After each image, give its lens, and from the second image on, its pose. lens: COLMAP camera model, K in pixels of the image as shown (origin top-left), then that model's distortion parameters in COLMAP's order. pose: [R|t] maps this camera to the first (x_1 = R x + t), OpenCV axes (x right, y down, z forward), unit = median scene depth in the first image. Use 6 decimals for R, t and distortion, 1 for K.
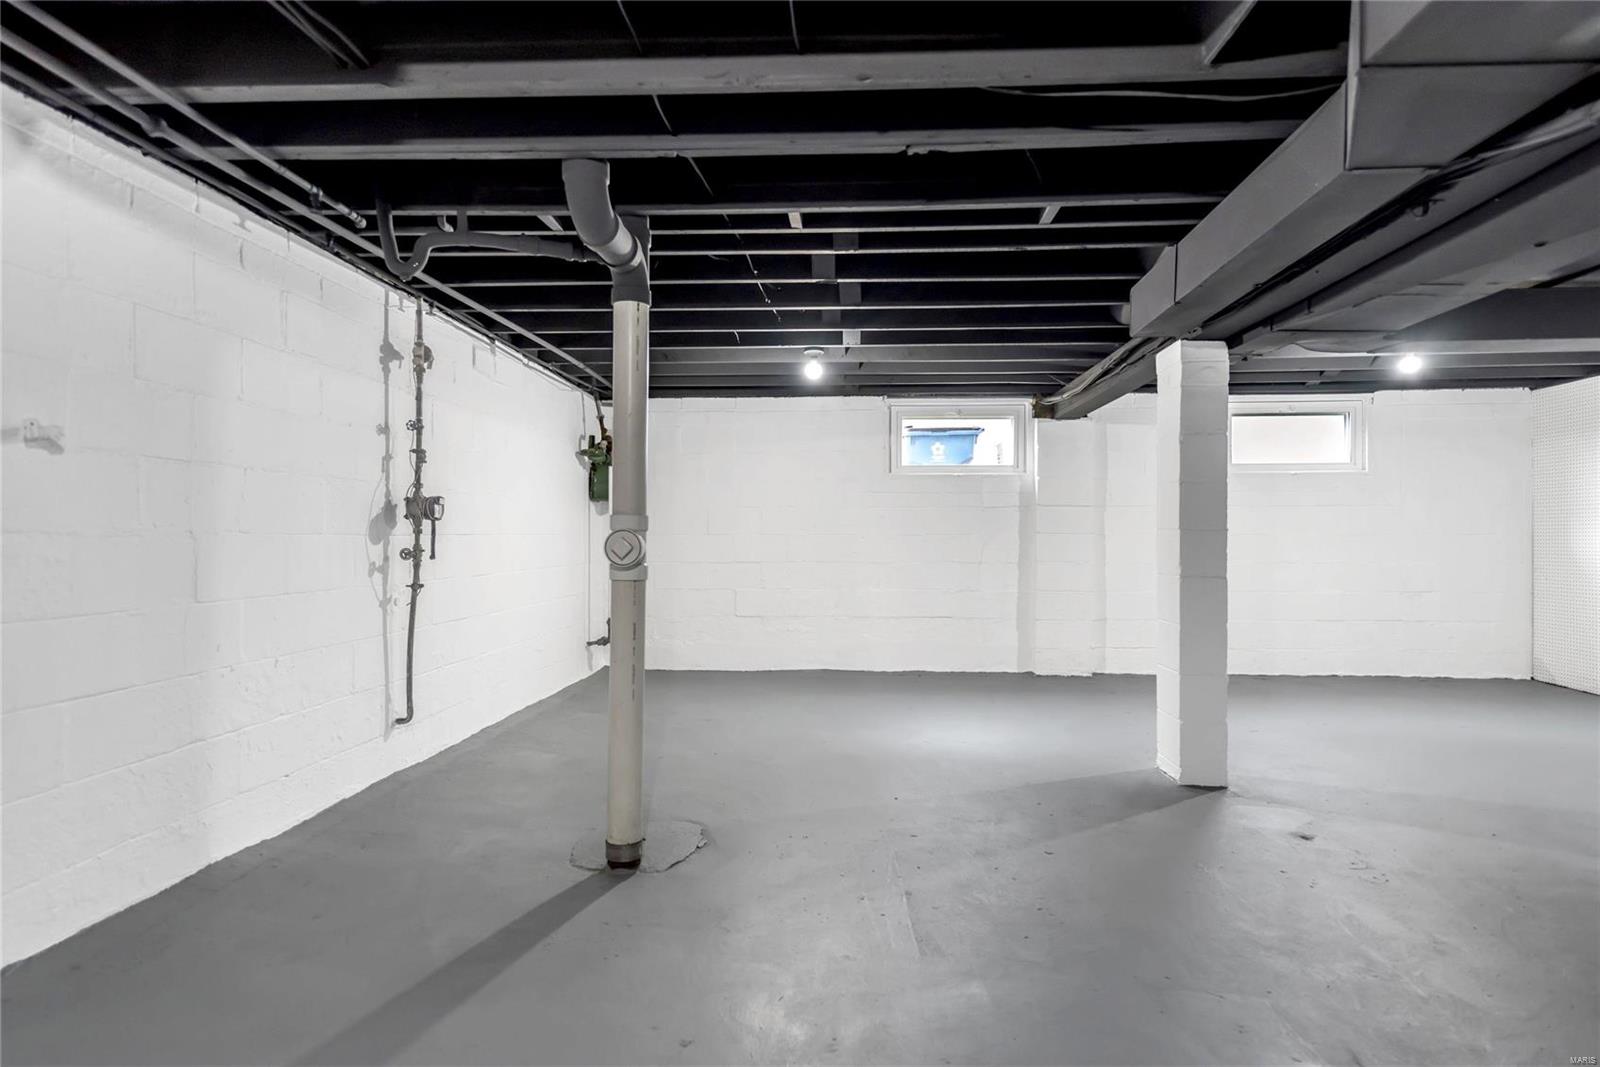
lens RADIAL K [[905.1, 0, 832.8], [0, 905.1, 519.7], [0, 0, 1]] dist [0.015654, -0.003297]
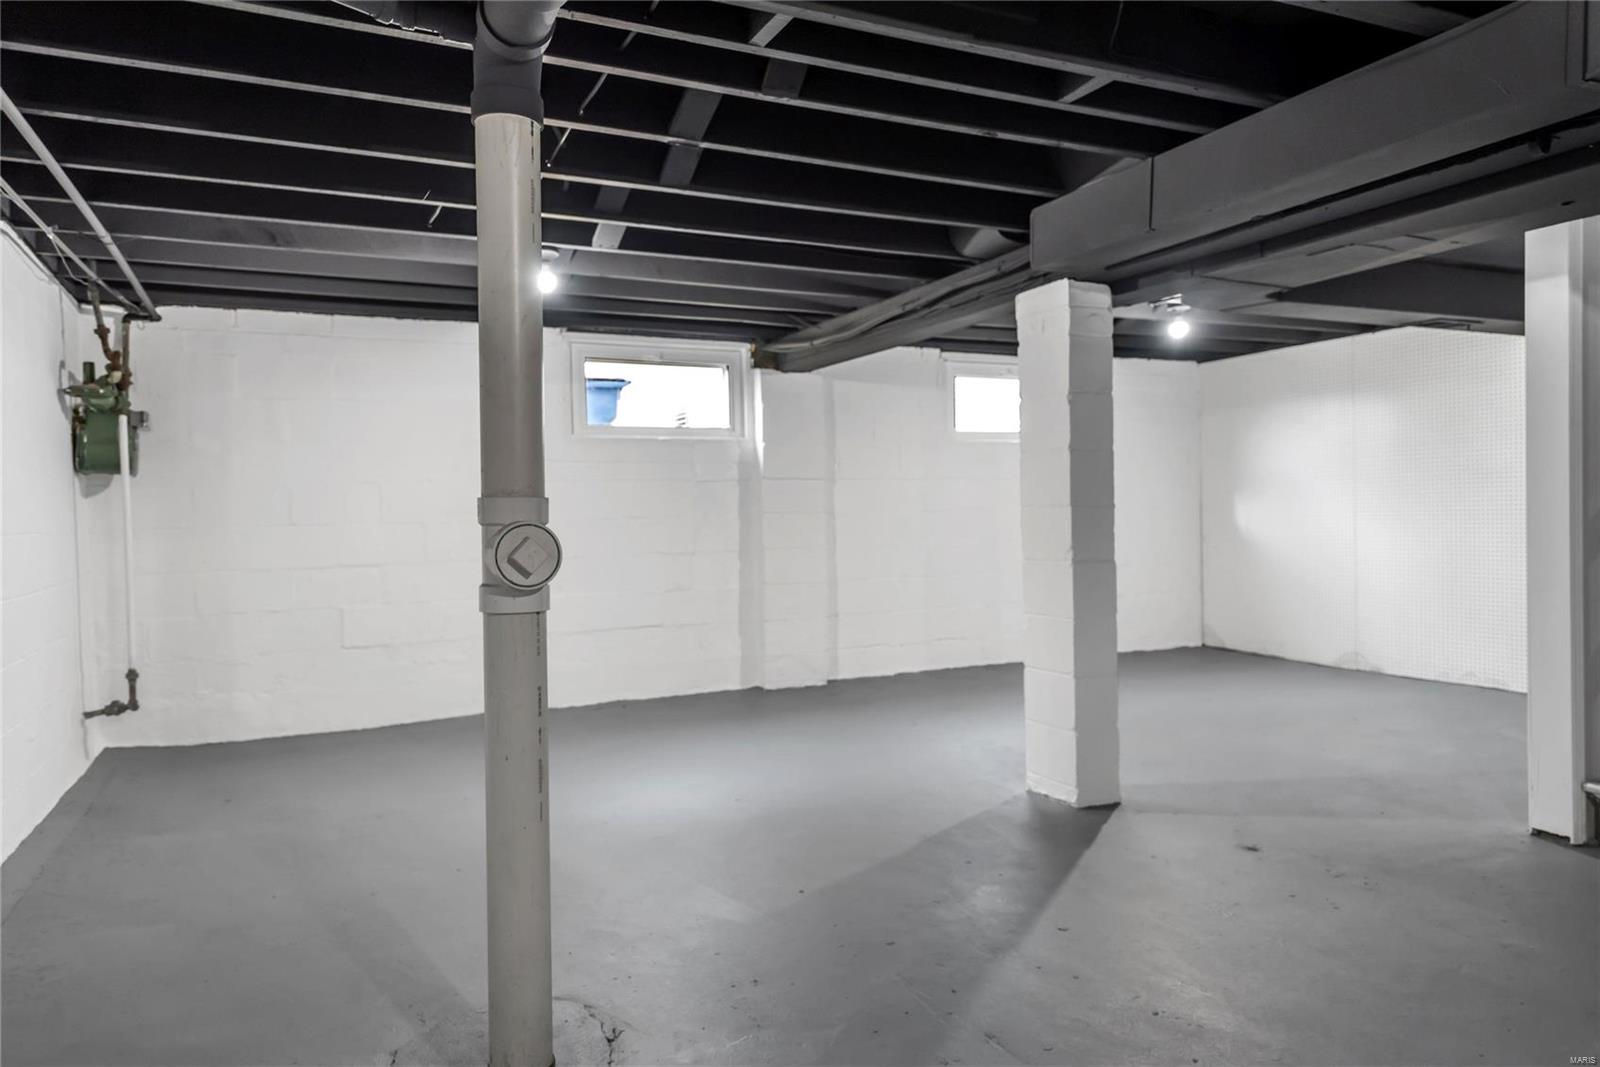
lens RADIAL K [[1050.5, 0, 804.6], [0, 1050.5, 528.0], [0, 0, 1]] dist [0.007889, -0.001310]
pose [[0.871349, -0.026078, 0.489971, -0.199206], [0.011305, 0.999389, 0.033086, -0.002631], [-0.490534, -0.023290, 0.871111, 0.176875]]
